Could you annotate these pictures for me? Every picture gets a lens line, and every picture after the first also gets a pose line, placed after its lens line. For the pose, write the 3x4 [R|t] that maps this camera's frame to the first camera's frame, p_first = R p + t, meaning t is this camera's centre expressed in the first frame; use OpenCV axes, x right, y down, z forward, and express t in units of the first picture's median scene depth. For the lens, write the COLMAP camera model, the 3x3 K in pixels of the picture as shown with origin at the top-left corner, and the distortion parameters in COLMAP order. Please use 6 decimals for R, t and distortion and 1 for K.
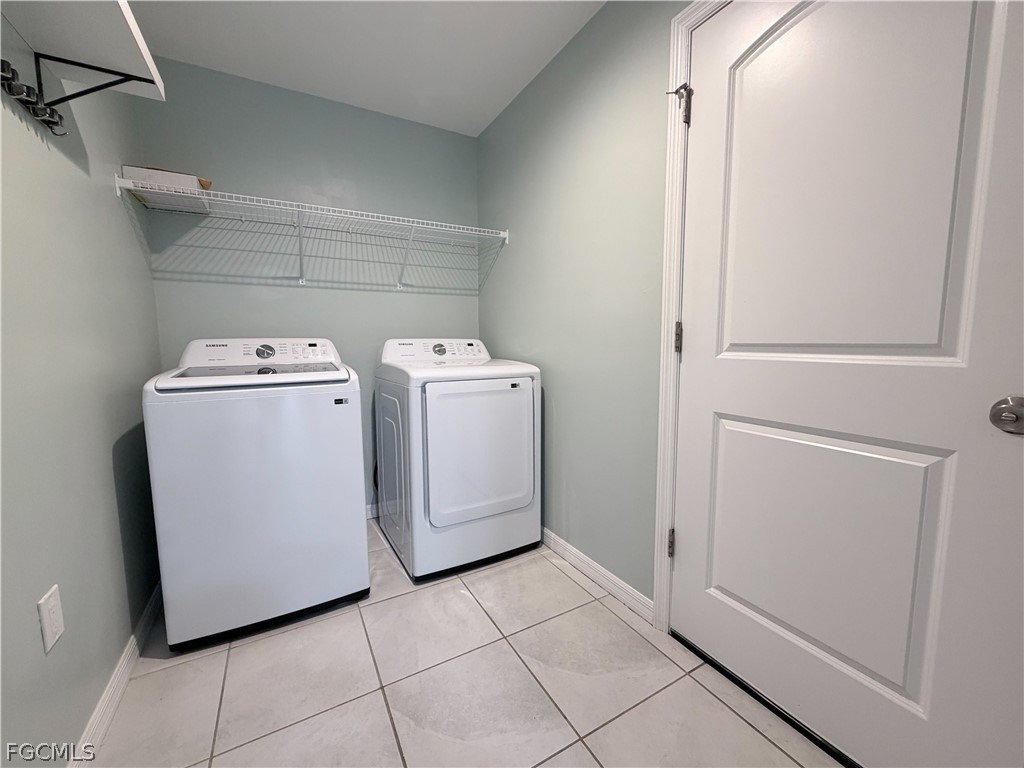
lens RADIAL K [[407.3, 0, 509.2], [0, 407.3, 383.1], [0, 0, 1]] dist [-0.000539, 0.000196]
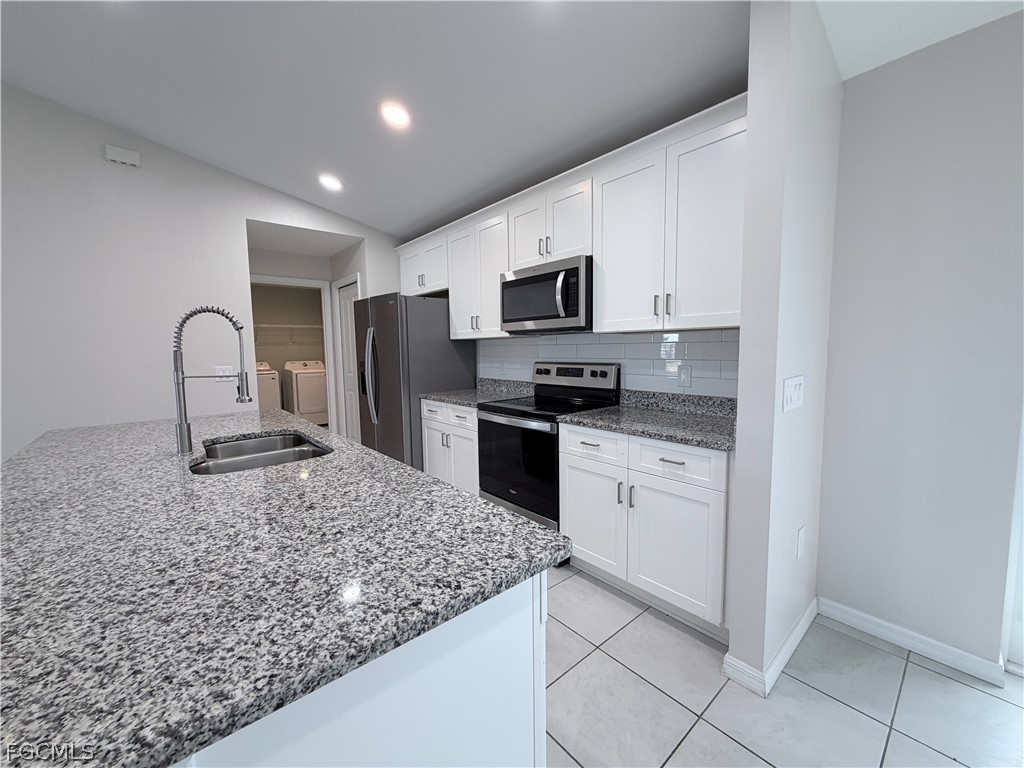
lens RADIAL K [[407.3, 0, 509.2], [0, 407.3, 383.1], [0, 0, 1]] dist [-0.000539, 0.000196]
pose [[0.981337, -0.026165, 0.190506, 0.931737], [0.028831, 0.999521, -0.011237, 0.169870], [-0.190121, 0.016520, 0.981622, -2.855019]]
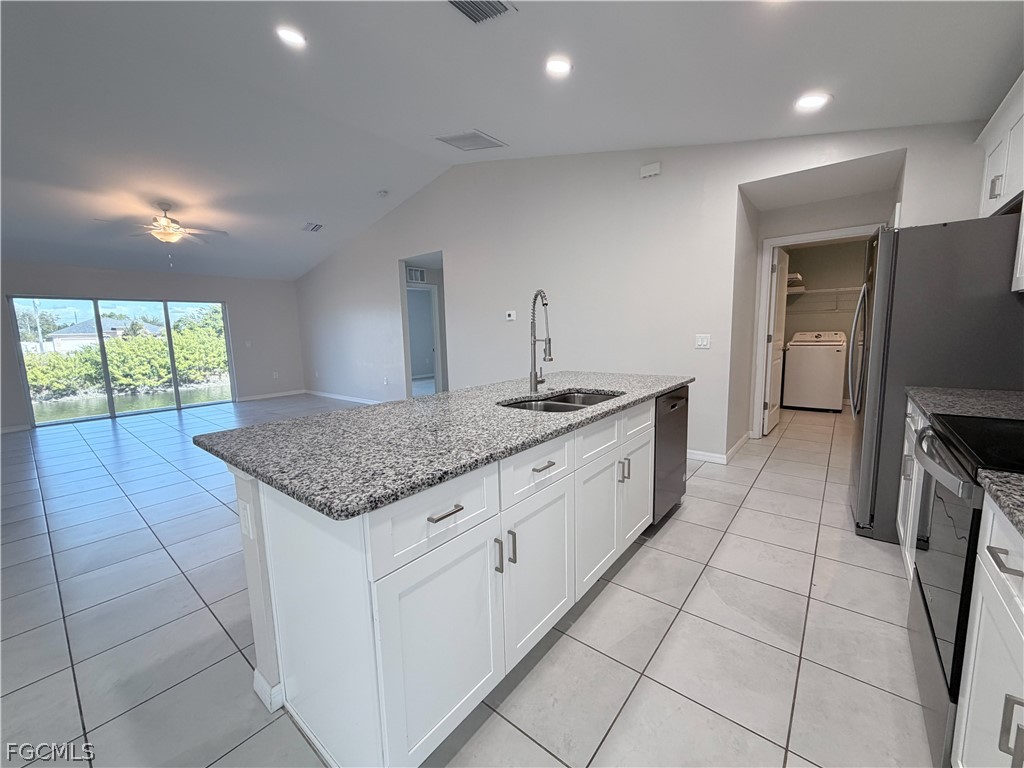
lens RADIAL K [[407.3, 0, 509.2], [0, 407.3, 383.1], [0, 0, 1]] dist [-0.000539, 0.000196]
pose [[0.361060, 0.115958, -0.925305, 1.533703], [-0.068495, 0.992856, 0.097696, 0.143436], [0.930024, 0.028105, 0.366423, -2.434875]]
